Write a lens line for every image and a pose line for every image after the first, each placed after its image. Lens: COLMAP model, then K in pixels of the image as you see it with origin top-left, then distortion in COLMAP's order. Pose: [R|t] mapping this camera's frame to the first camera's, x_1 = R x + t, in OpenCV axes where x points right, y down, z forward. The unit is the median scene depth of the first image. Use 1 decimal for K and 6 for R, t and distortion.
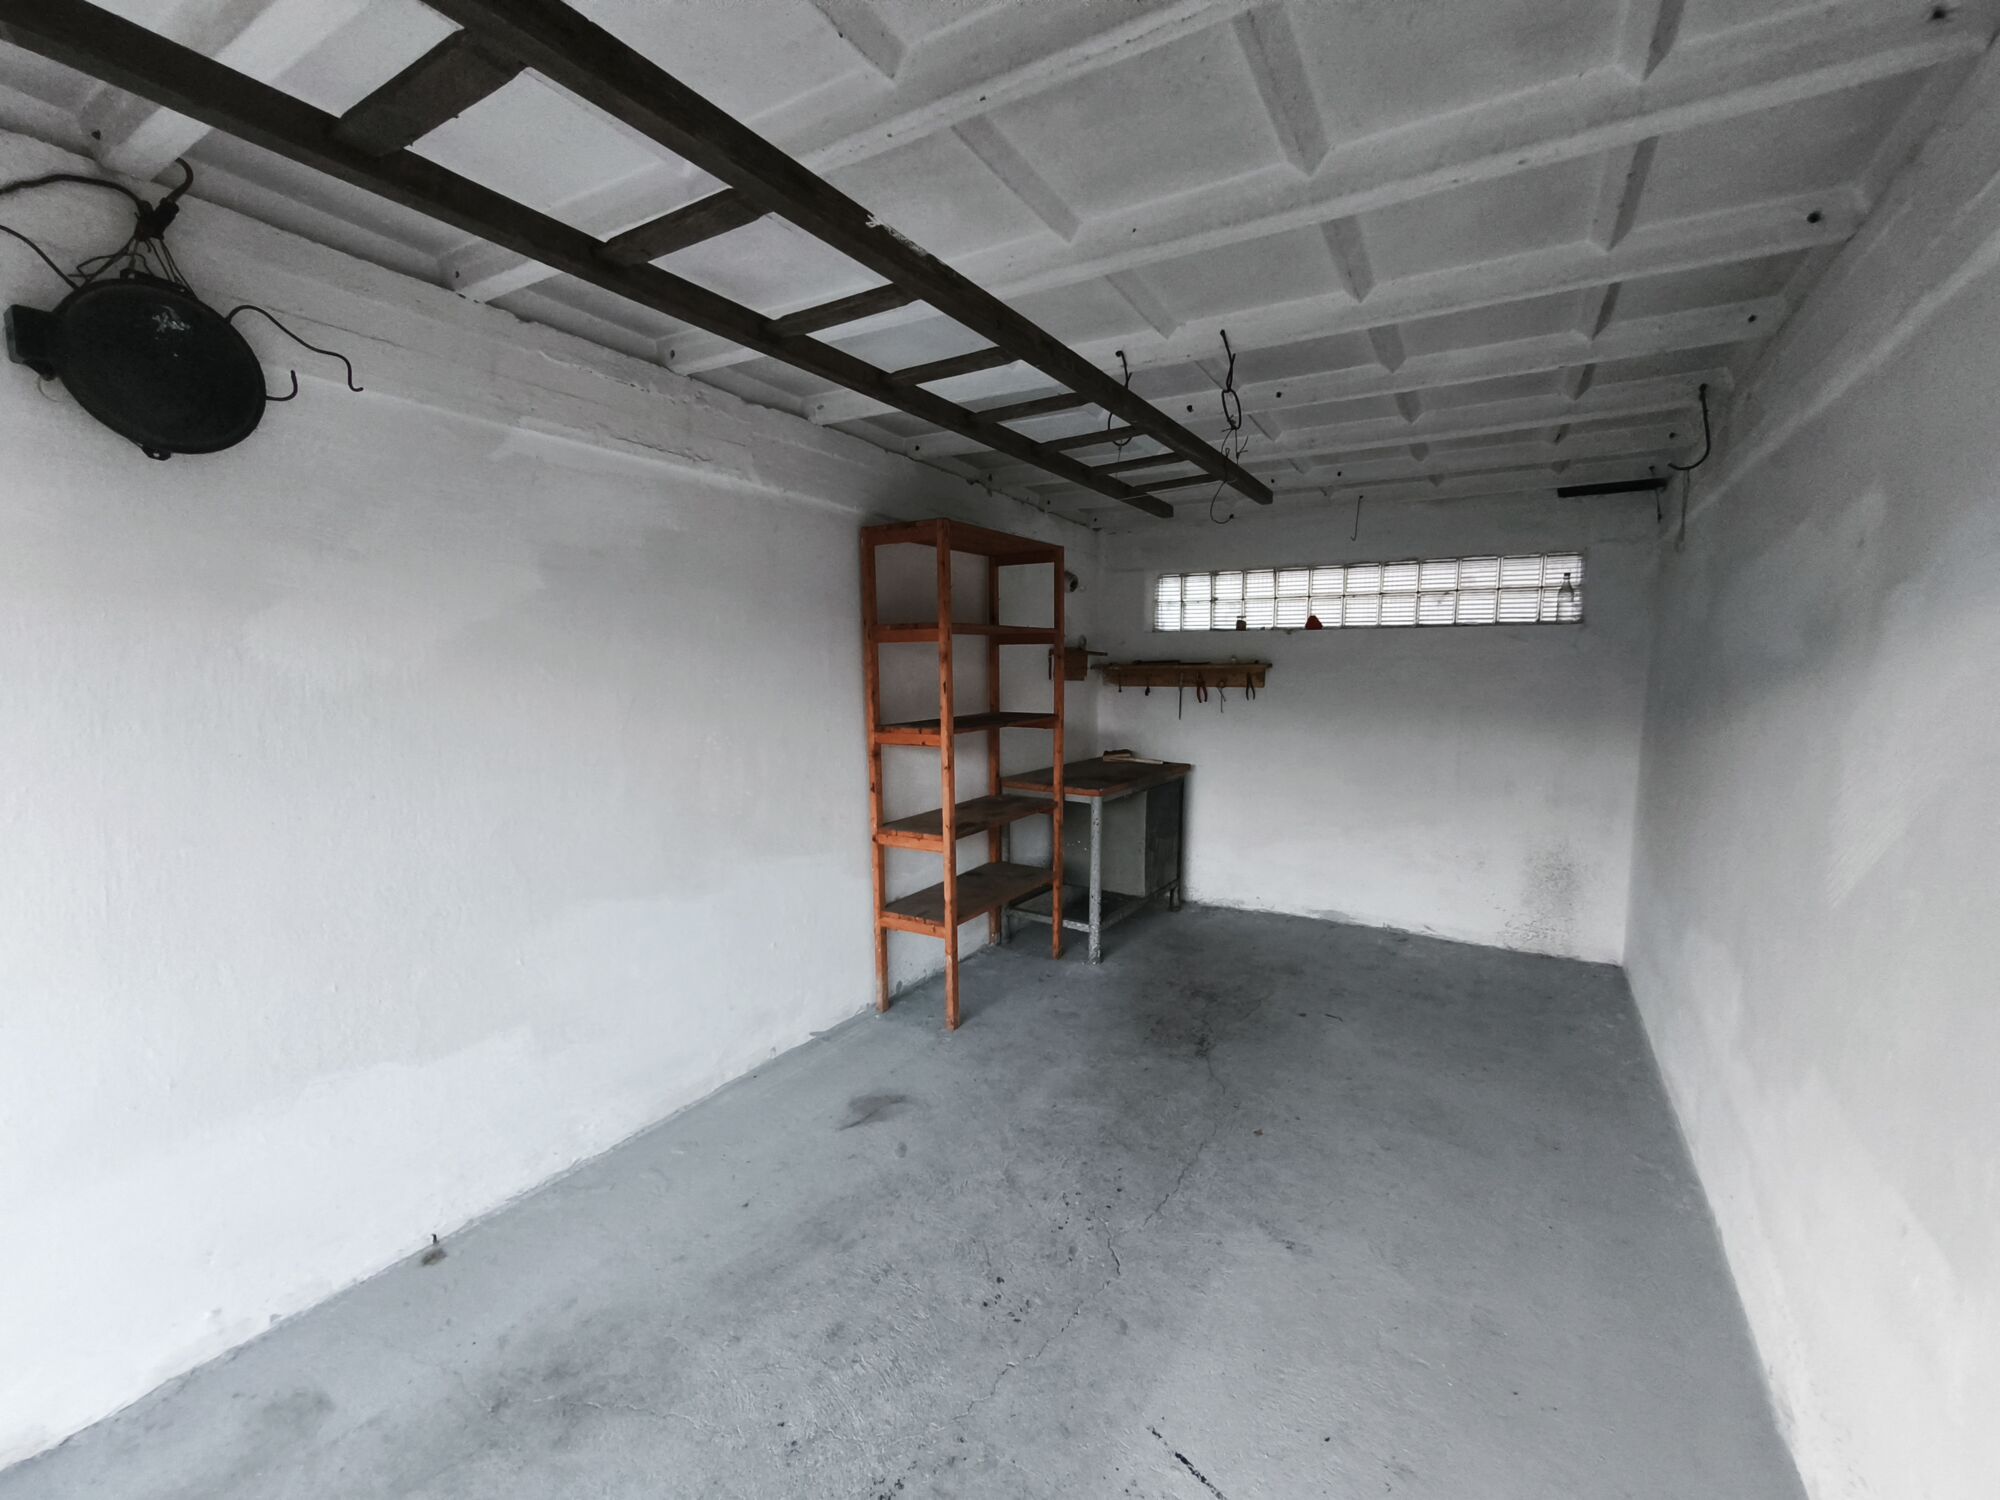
lens RADIAL K [[847.2, 0, 996.4], [0, 847.2, 765.1], [0, 0, 1]] dist [-0.013401, -0.000097]
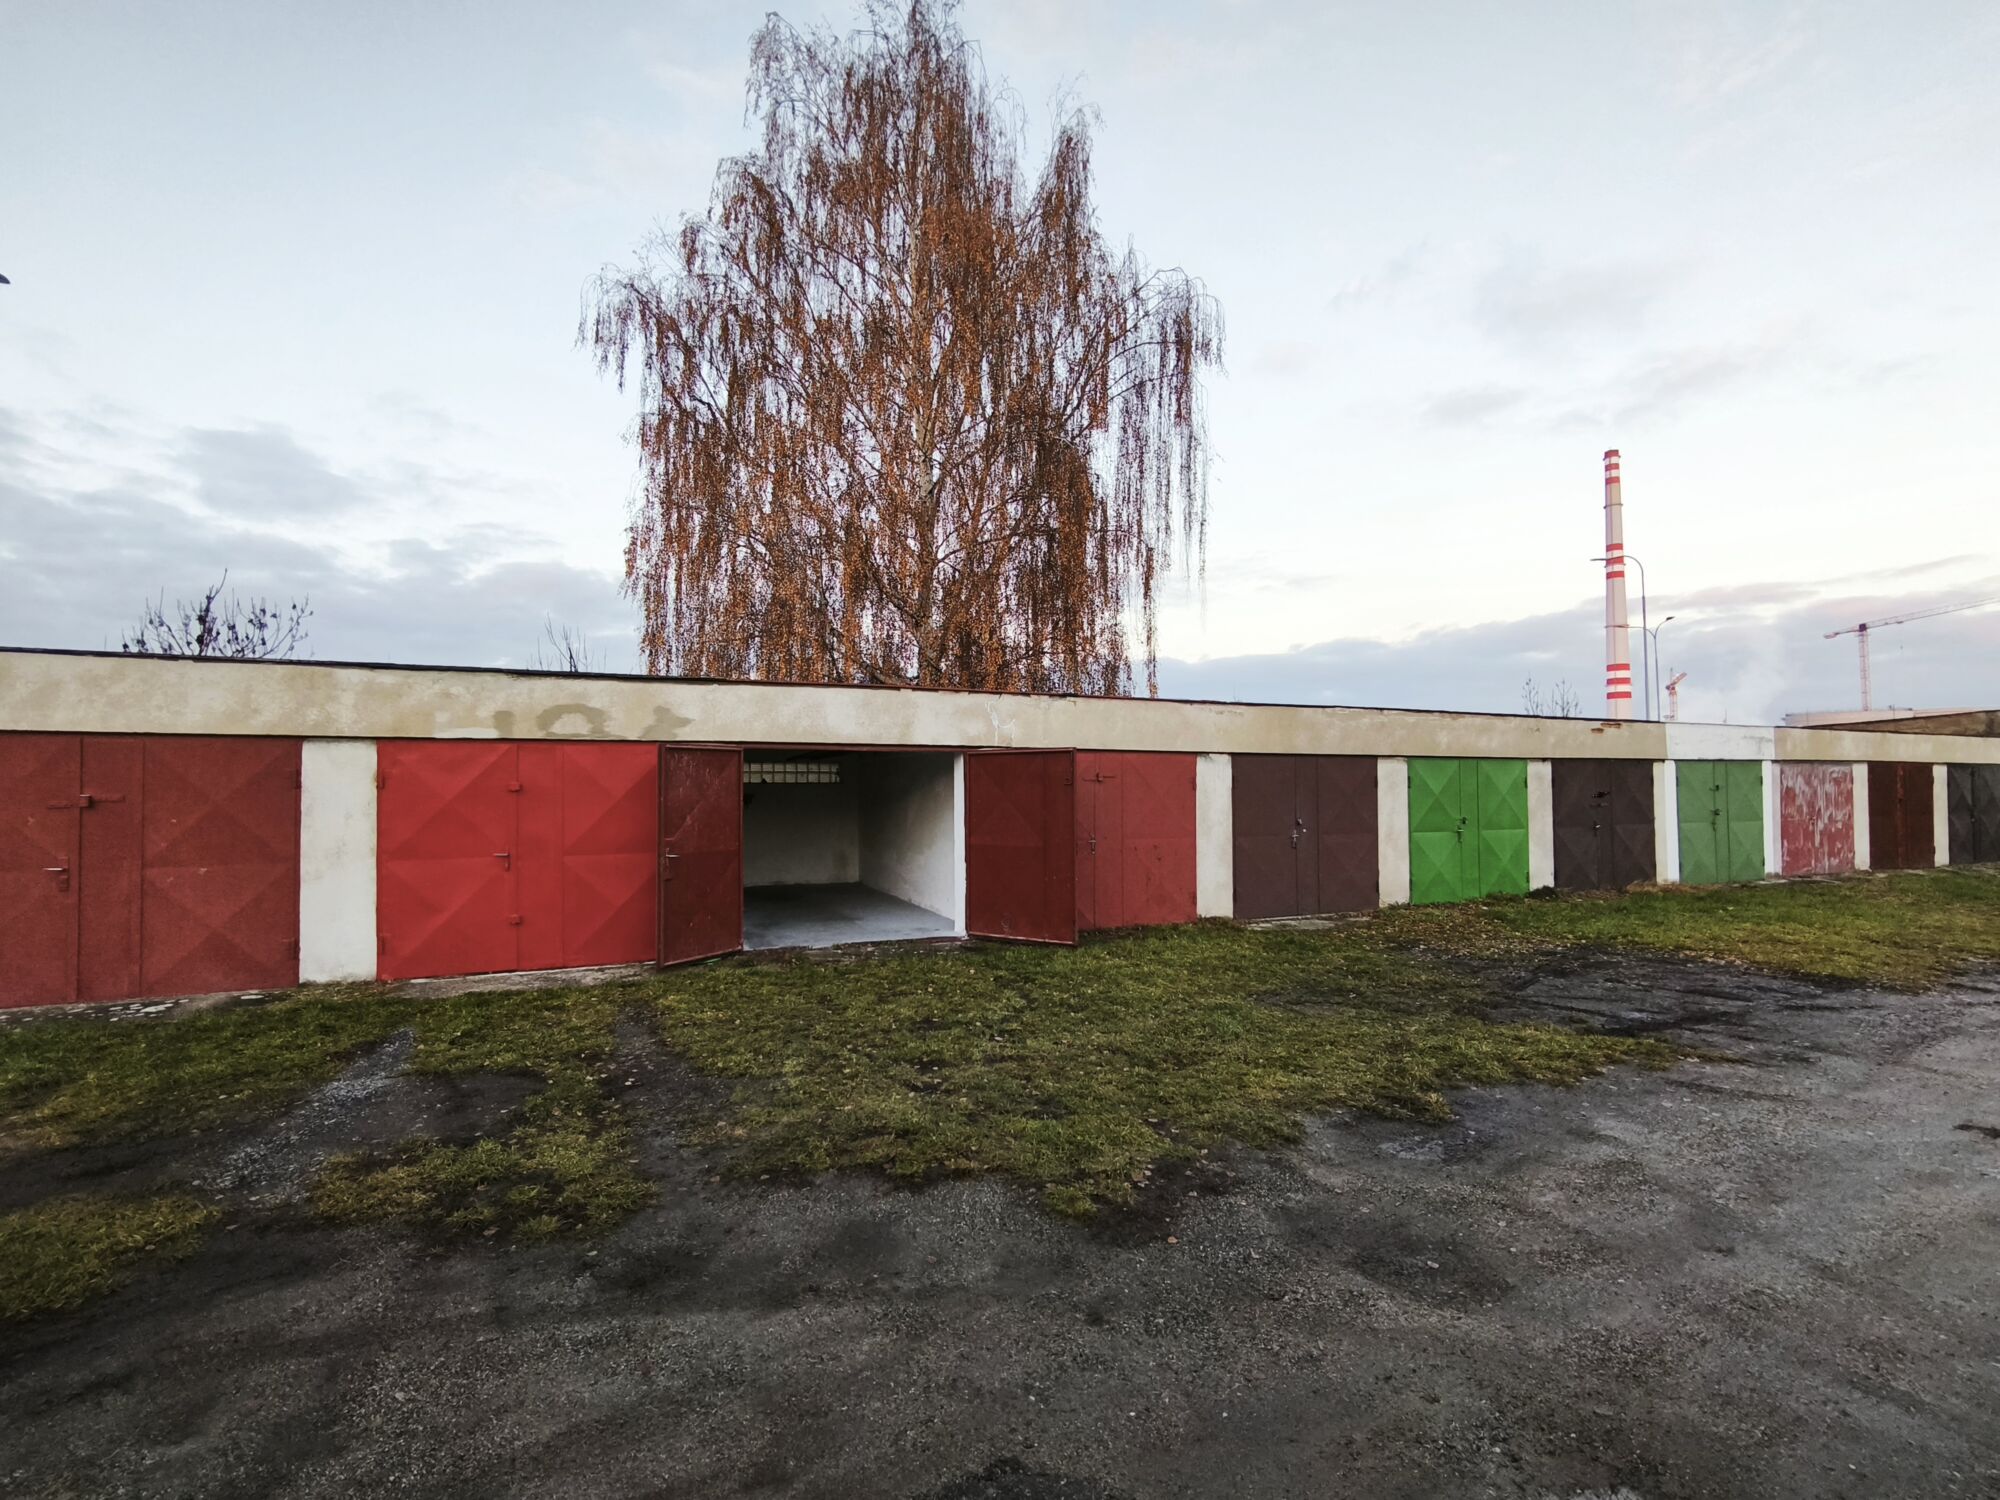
lens RADIAL K [[930.3, 0, 991.2], [0, 930.3, 754.5], [0, 0, 1]] dist [-0.000951, 0.001907]
pose [[0.578749, 0.029612, 0.814968, -2.045493], [0.099077, 0.989385, -0.106309, 0.178566], [-0.809465, 0.142271, 0.569672, -1.679646]]
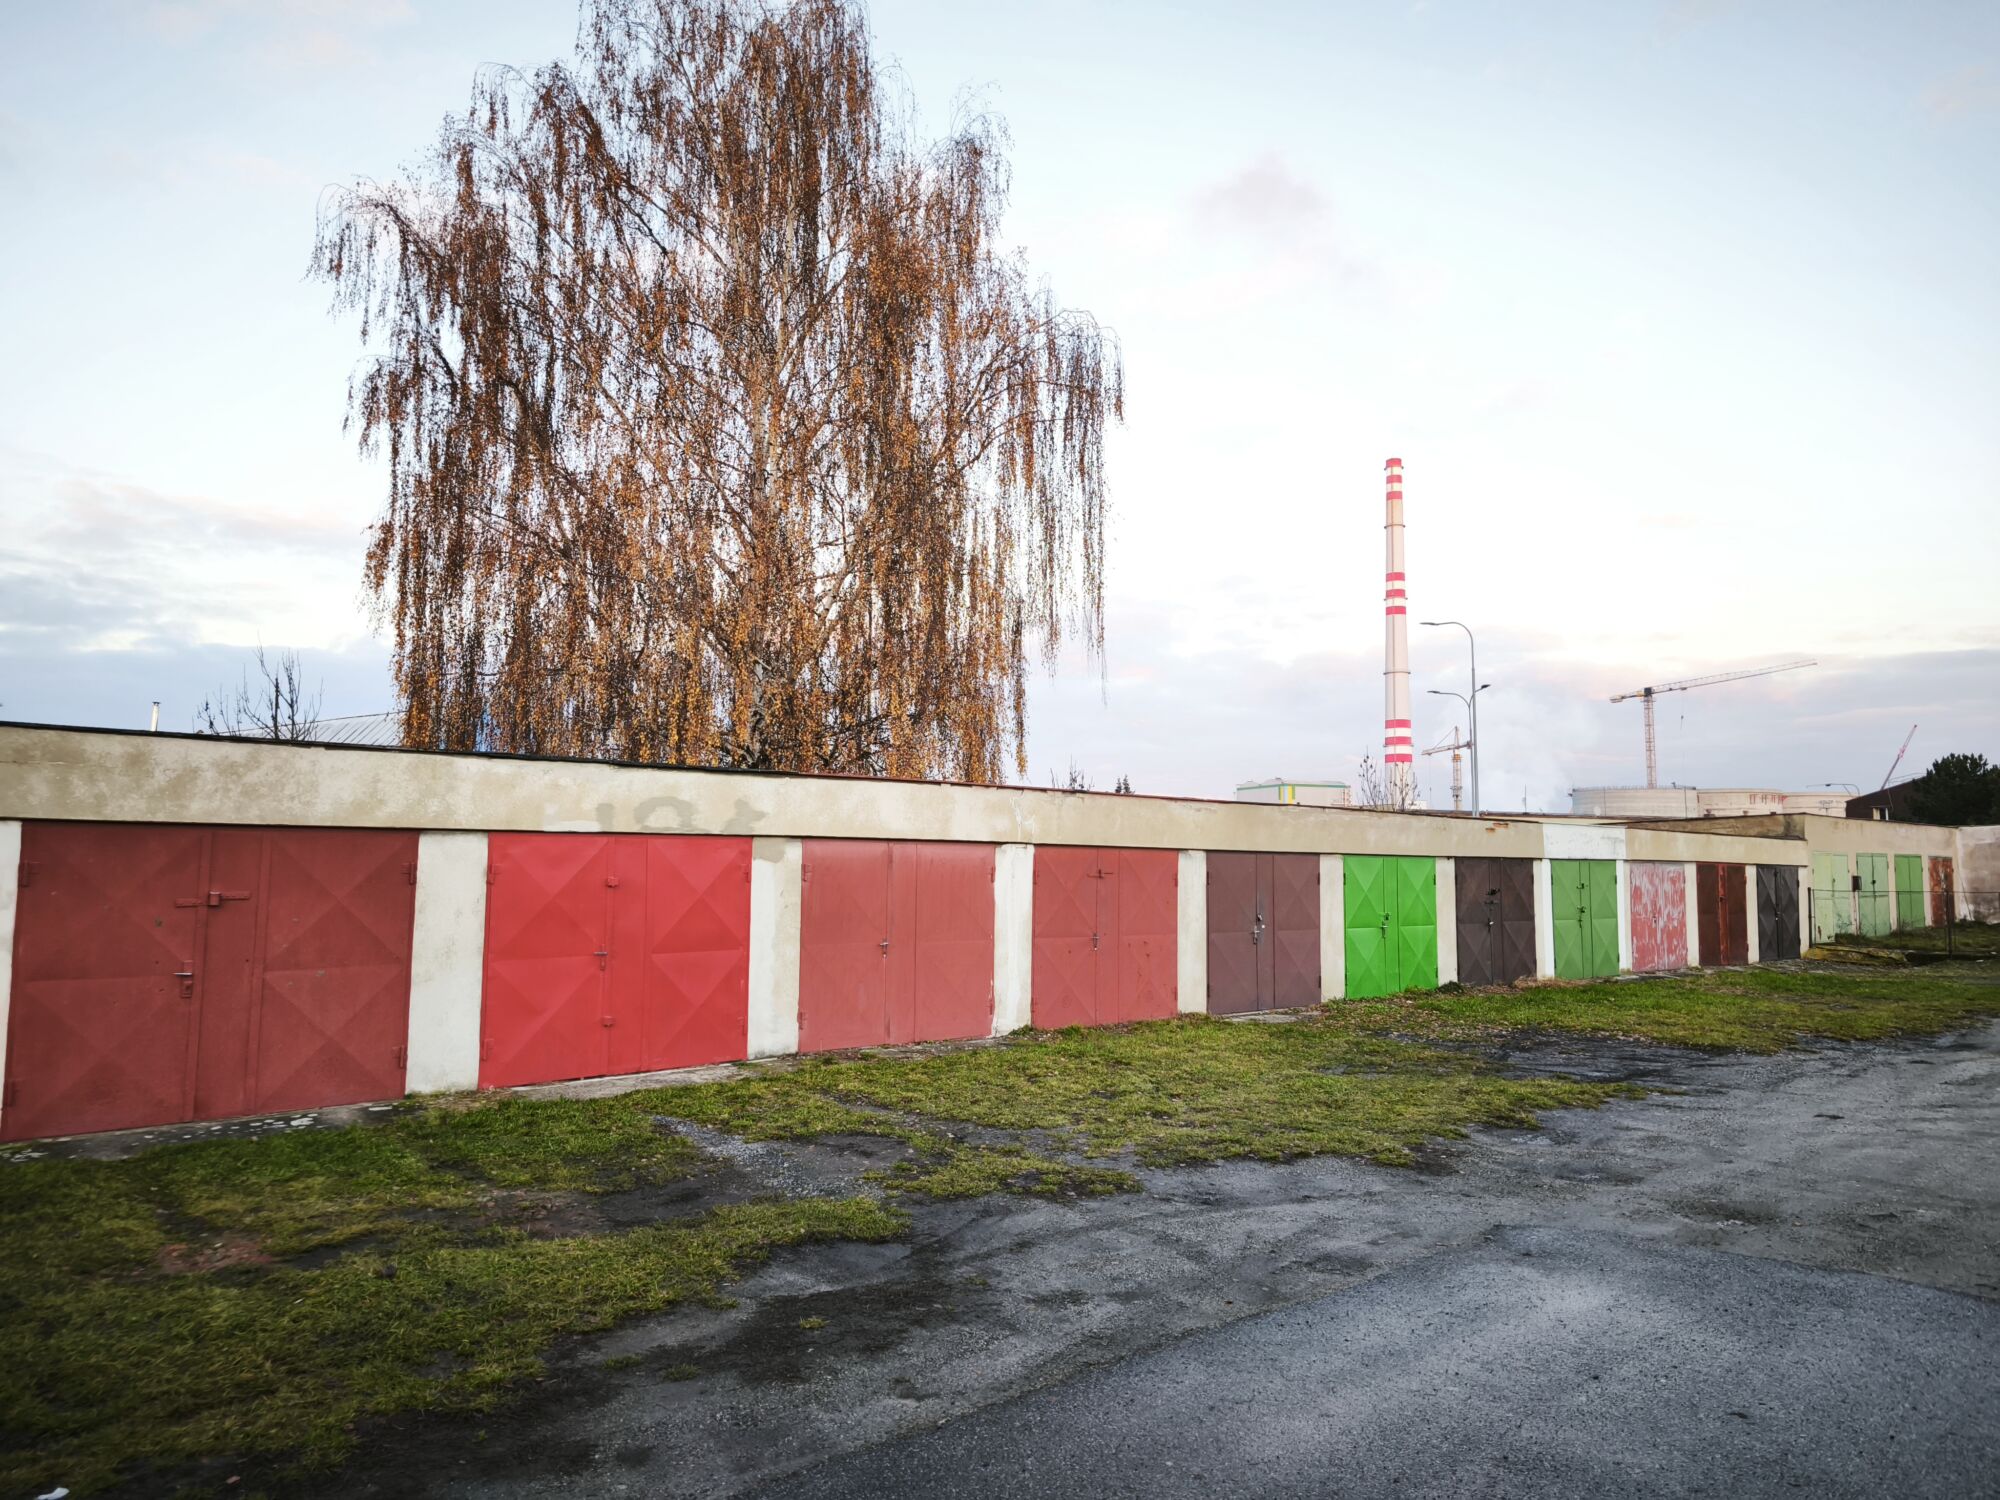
lens RADIAL K [[1330.6, 0, 1003.3], [0, 1330.6, 743.2], [0, 0, 1]] dist [0.063515, -0.004236]
pose [[0.302560, 0.092317, 0.948649, -3.531905], [0.102829, 0.986327, -0.128780, 0.083004], [-0.947567, 0.136513, 0.288931, -1.280109]]
